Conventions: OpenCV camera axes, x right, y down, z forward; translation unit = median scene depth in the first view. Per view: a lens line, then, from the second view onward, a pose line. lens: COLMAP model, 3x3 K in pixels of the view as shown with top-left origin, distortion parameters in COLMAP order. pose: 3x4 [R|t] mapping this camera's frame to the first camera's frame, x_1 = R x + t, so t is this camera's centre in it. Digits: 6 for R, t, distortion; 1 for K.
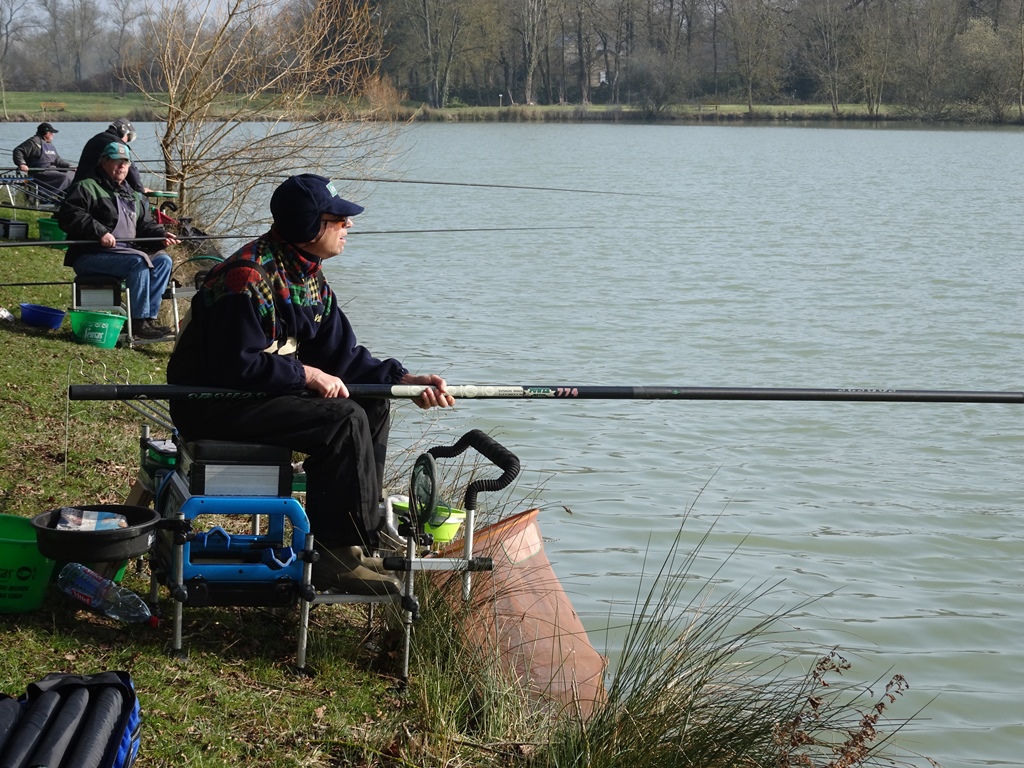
lens RADIAL K [[2600.1, 0, 512.0], [0, 2600.1, 384.0], [0, 0, 1]] dist [0.021387, 0.065612]
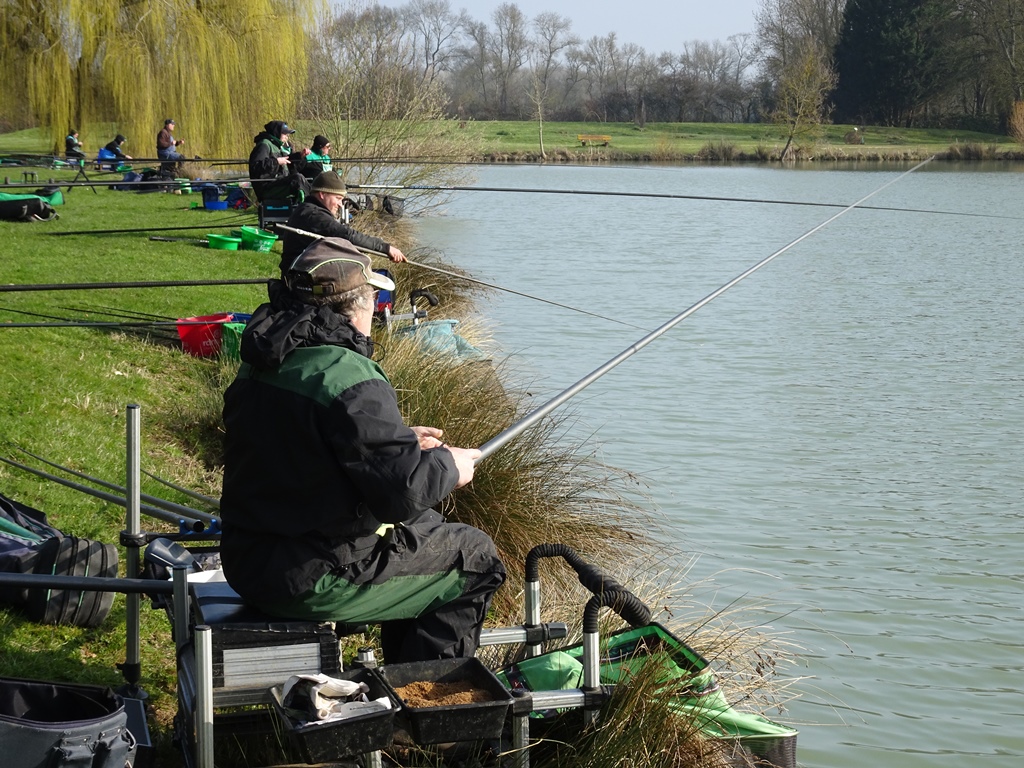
lens RADIAL K [[2243.4, 0, 537.0], [0, 2243.4, 385.1], [0, 0, 1]] dist [0.000198, 0.175717]
pose [[0.992774, 0.016171, -0.118903, -0.107234], [-0.015700, 0.999865, 0.004902, -0.036438], [0.118966, -0.002999, 0.992894, 0.332801]]
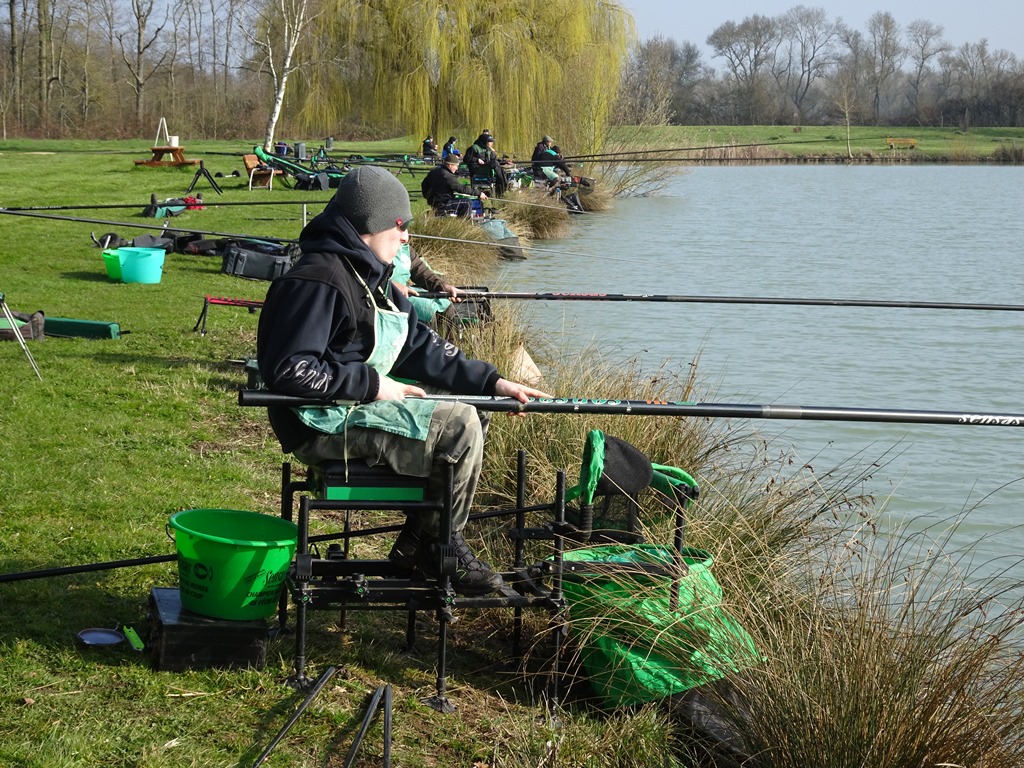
lens RADIAL K [[2247.1, 0, 598.9], [0, 2247.1, 383.7], [0, 0, 1]] dist [0.065675, 0.168556]
pose [[0.963426, 0.032130, -0.266042, -0.068865], [-0.031725, 0.999480, 0.005823, -0.027654], [0.266090, 0.002831, 0.963944, 0.250351]]
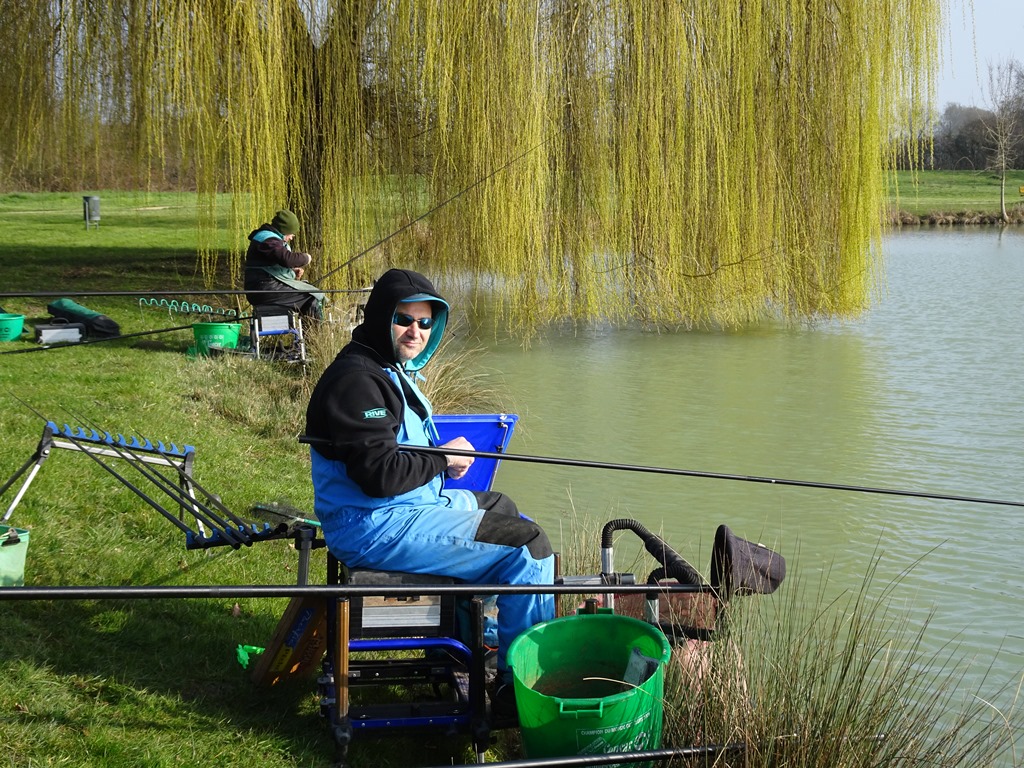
lens RADIAL K [[1577.2, 0, 512.0], [0, 1577.2, 384.0], [0, 0, 1]] dist [0.058043, -0.039700]
pose [[0.971789, 0.028122, -0.234168, -0.192393], [-0.023195, 0.999448, 0.023766, -0.066425], [0.234707, -0.017664, 0.971906, 0.598202]]
